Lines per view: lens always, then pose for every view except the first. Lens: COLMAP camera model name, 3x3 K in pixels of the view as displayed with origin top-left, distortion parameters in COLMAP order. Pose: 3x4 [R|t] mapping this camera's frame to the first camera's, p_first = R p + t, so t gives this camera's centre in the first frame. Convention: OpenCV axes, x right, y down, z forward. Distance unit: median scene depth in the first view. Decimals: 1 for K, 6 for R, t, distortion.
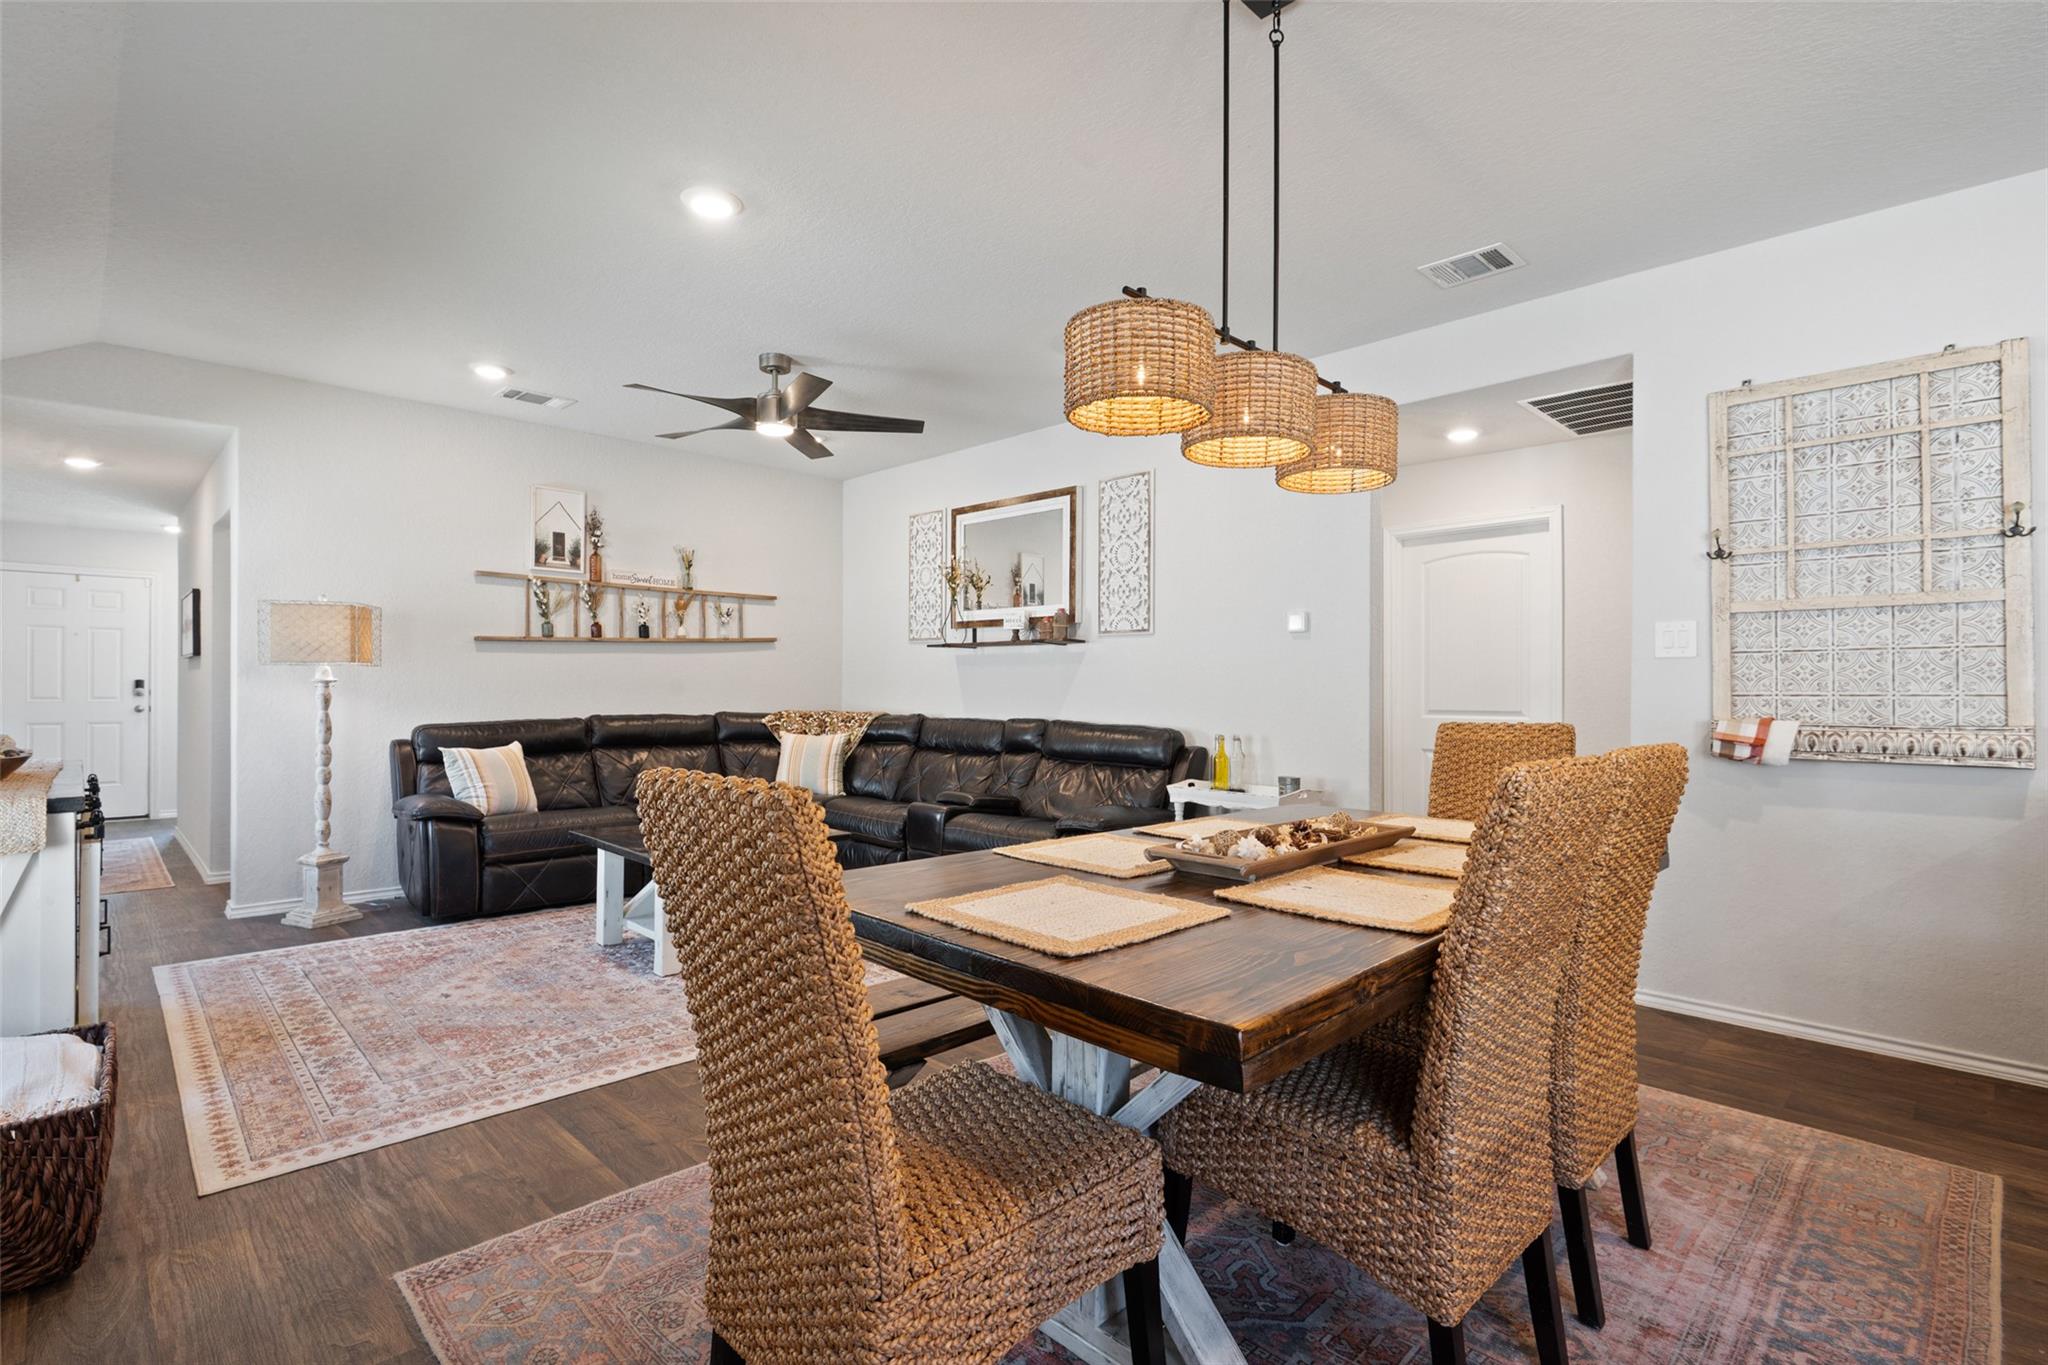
lens RADIAL K [[960.8, 0, 1025.8], [0, 960.8, 690.8], [0, 0, 1]] dist [0.002708, -0.005235]
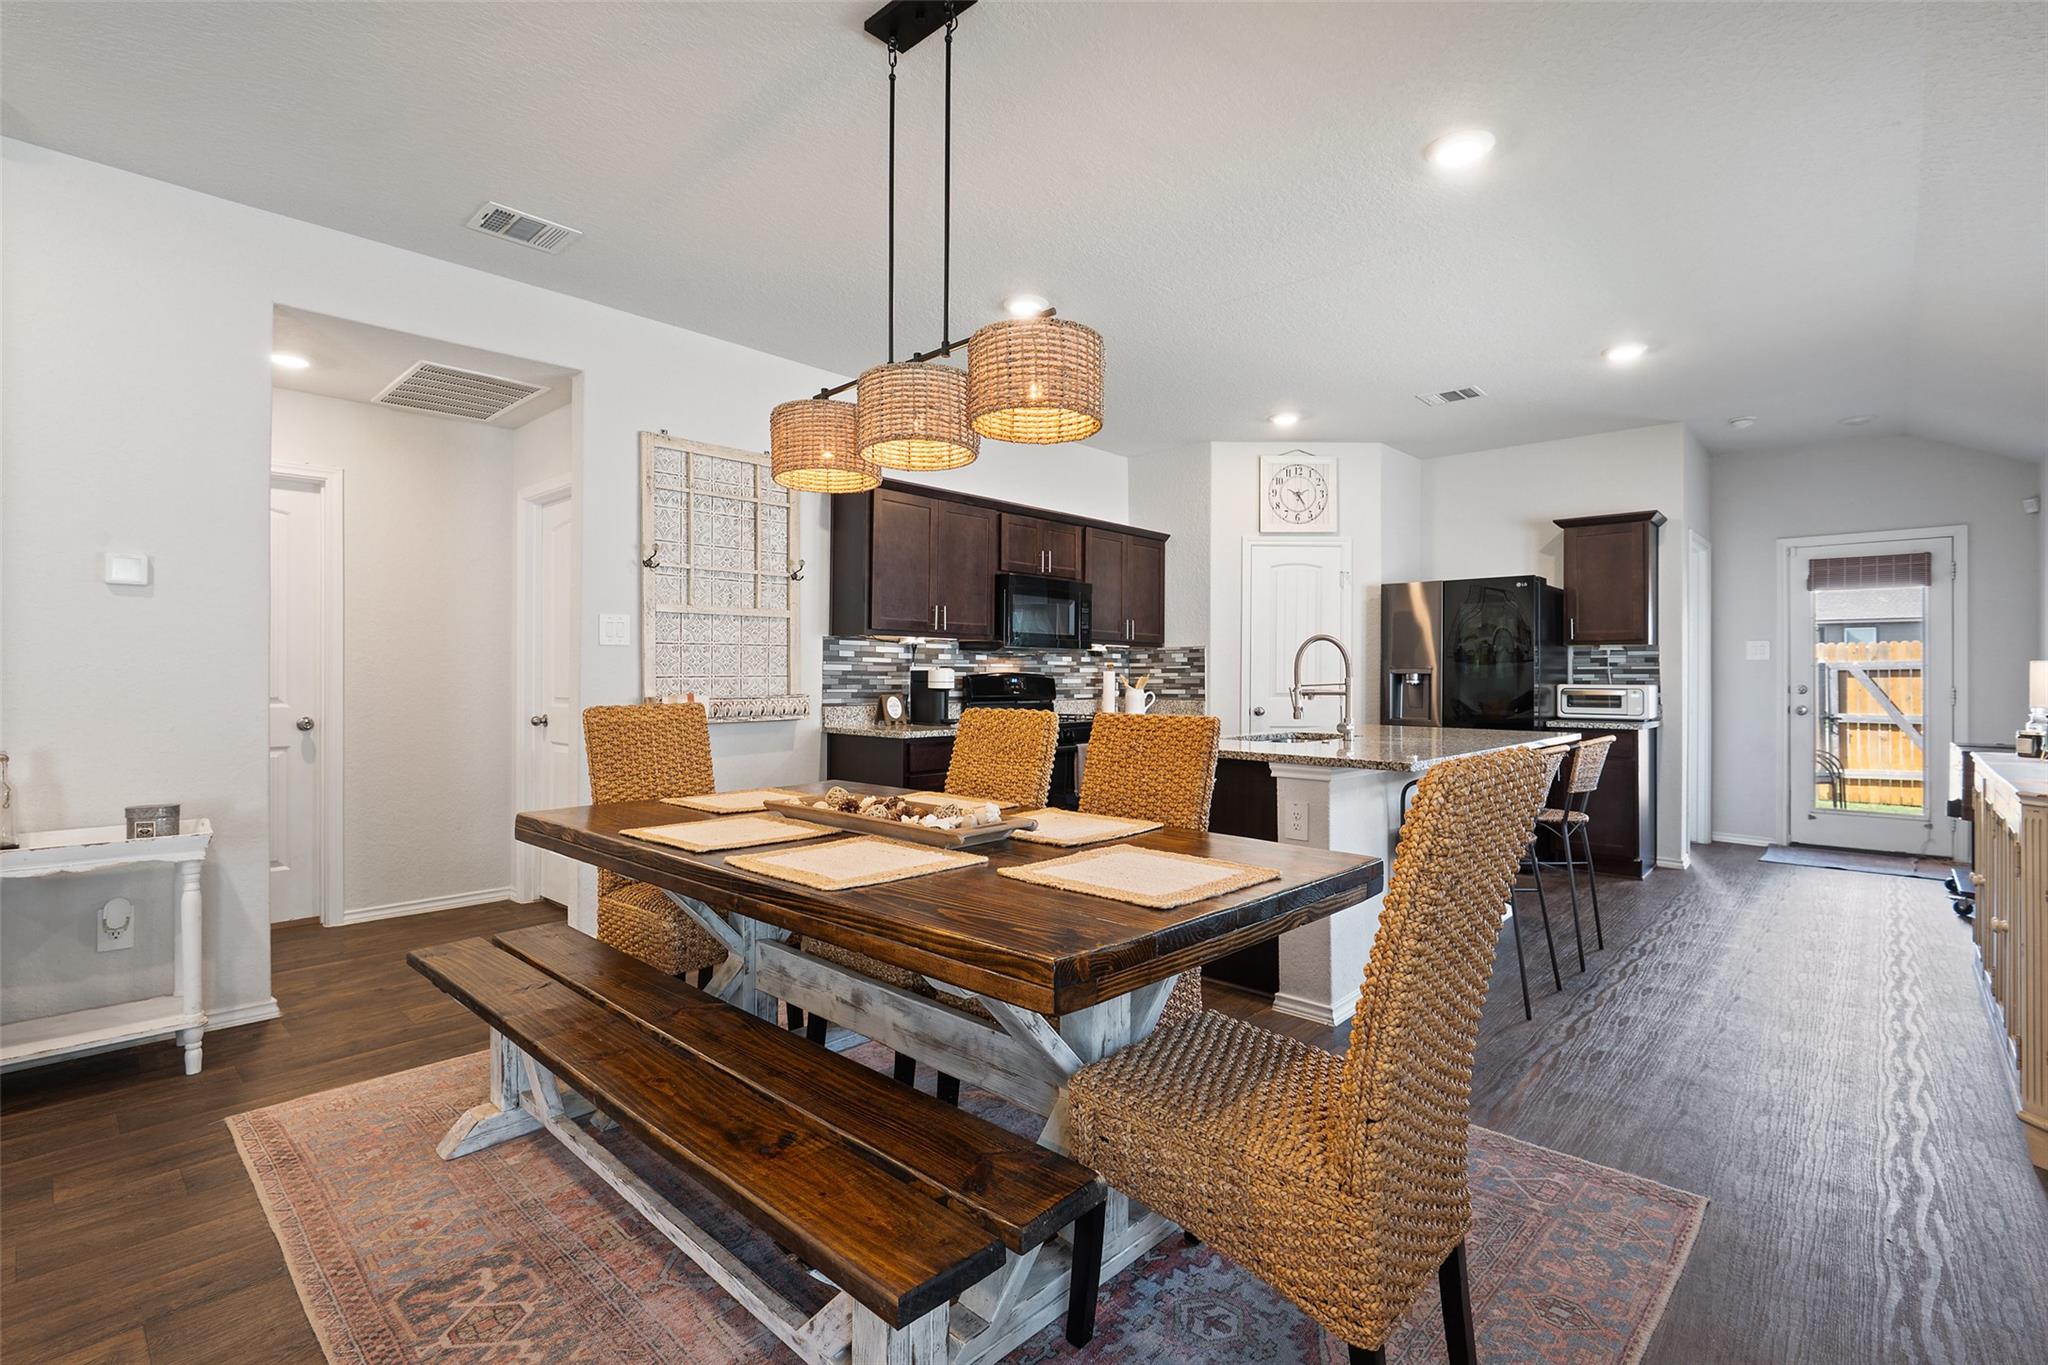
lens RADIAL K [[931.6, 0, 1022.8], [0, 931.6, 670.6], [0, 0, 1]] dist [-0.000933, -0.003308]
pose [[-0.037531, -0.000827, 0.999295, -0.313752], [-0.000943, 0.999999, 0.000792, -0.003169], [-0.999295, -0.000913, -0.037532, 0.352205]]
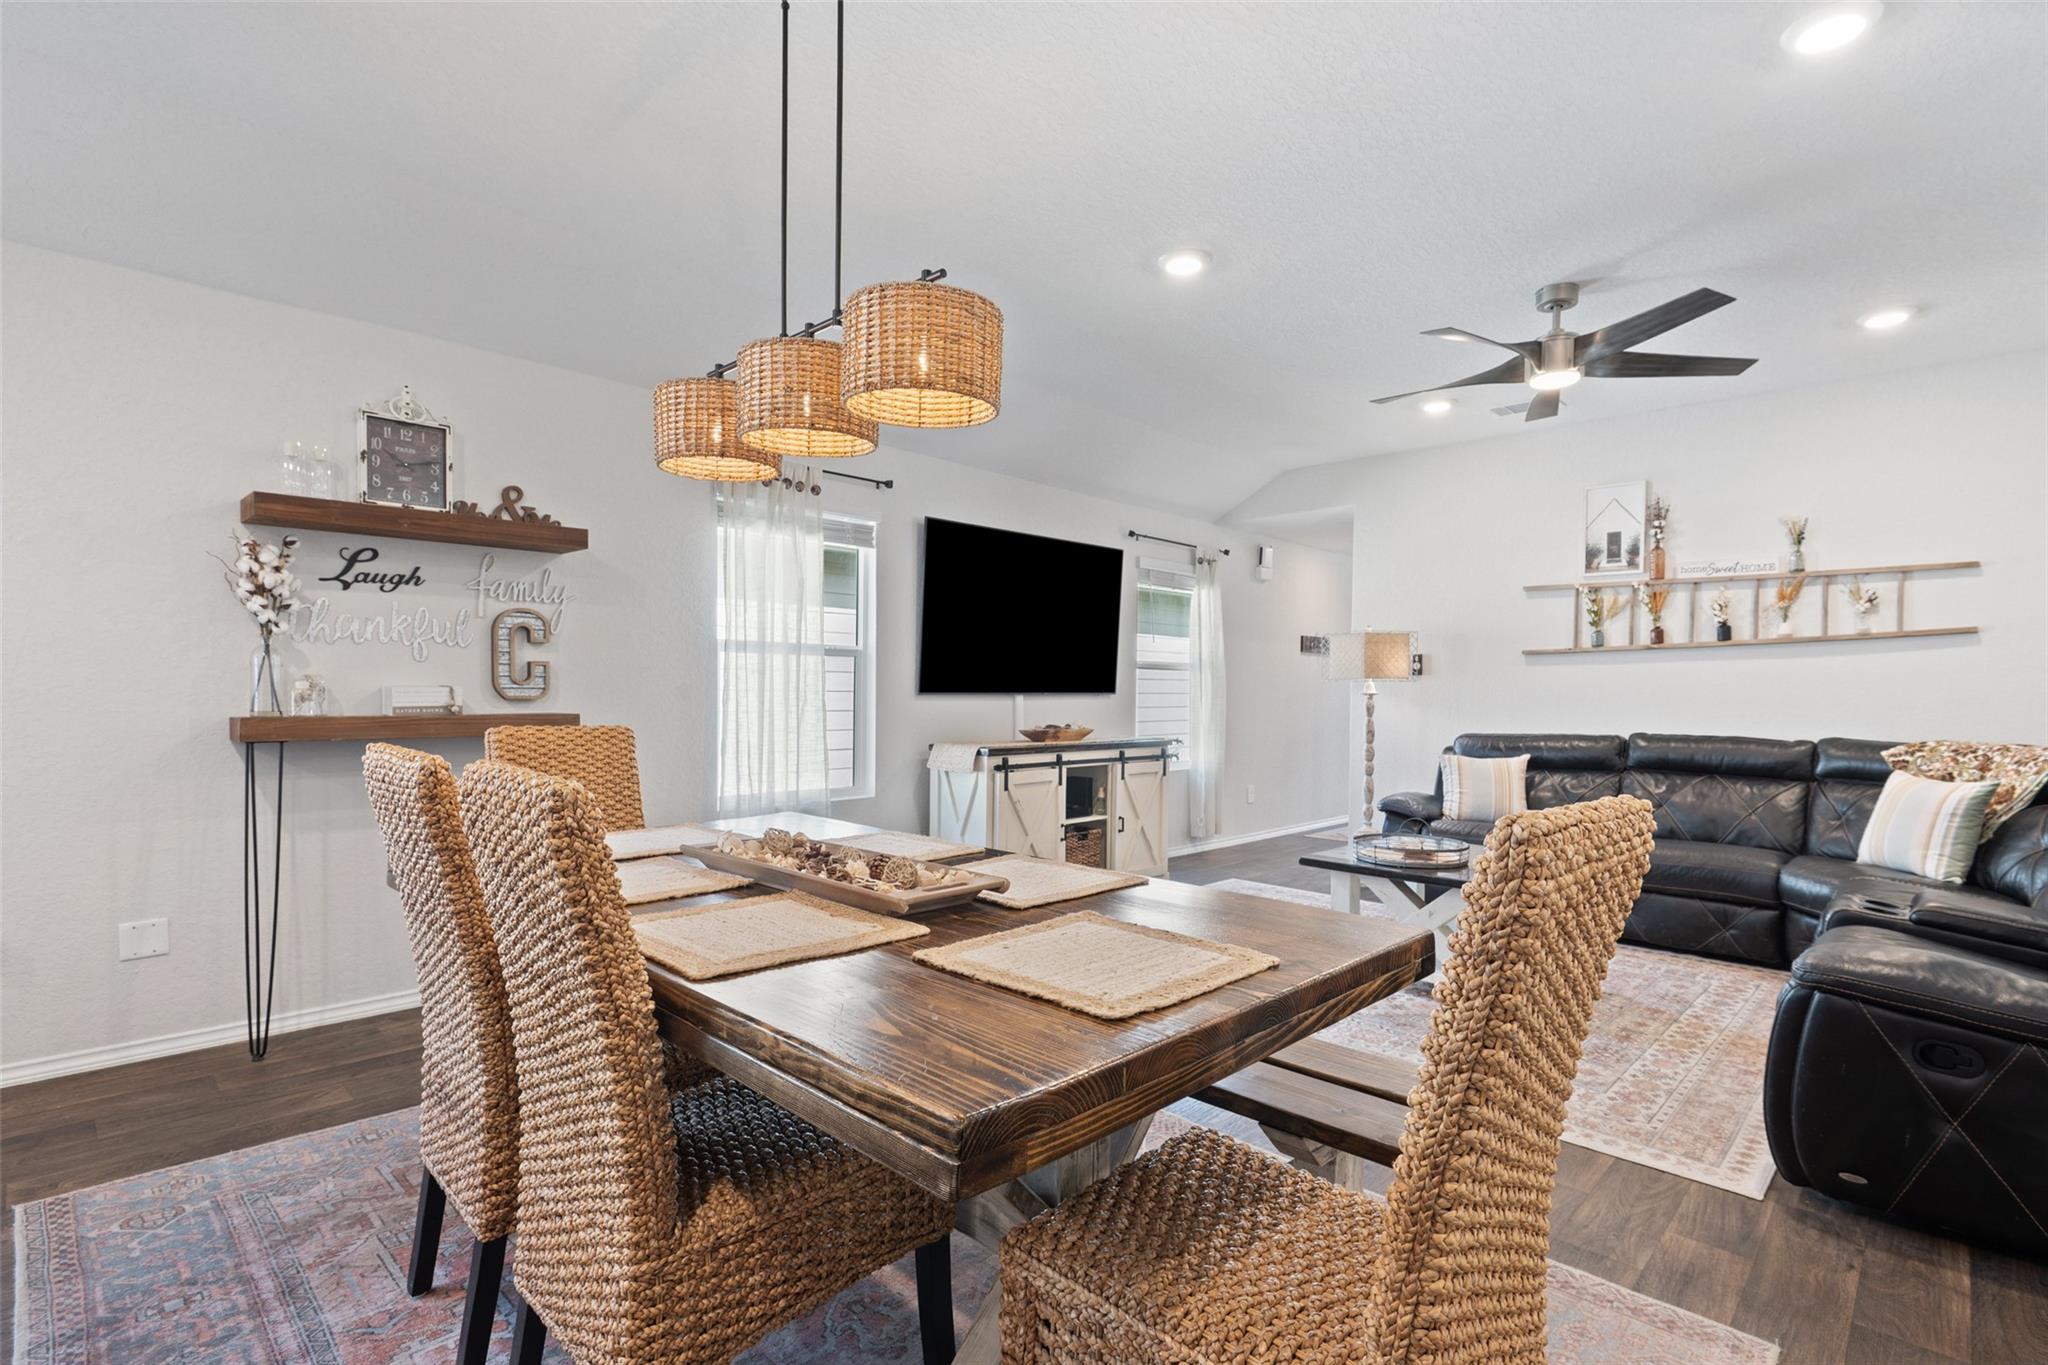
lens RADIAL K [[960.7, 0, 1028.6], [0, 960.7, 715.3], [0, 0, 1]] dist [0.001370, -0.008933]
pose [[0.019559, 0.018181, -0.999643, 0.452572], [-0.013883, 0.999743, 0.017911, 0.000983], [0.999712, 0.013528, 0.019807, 0.460394]]
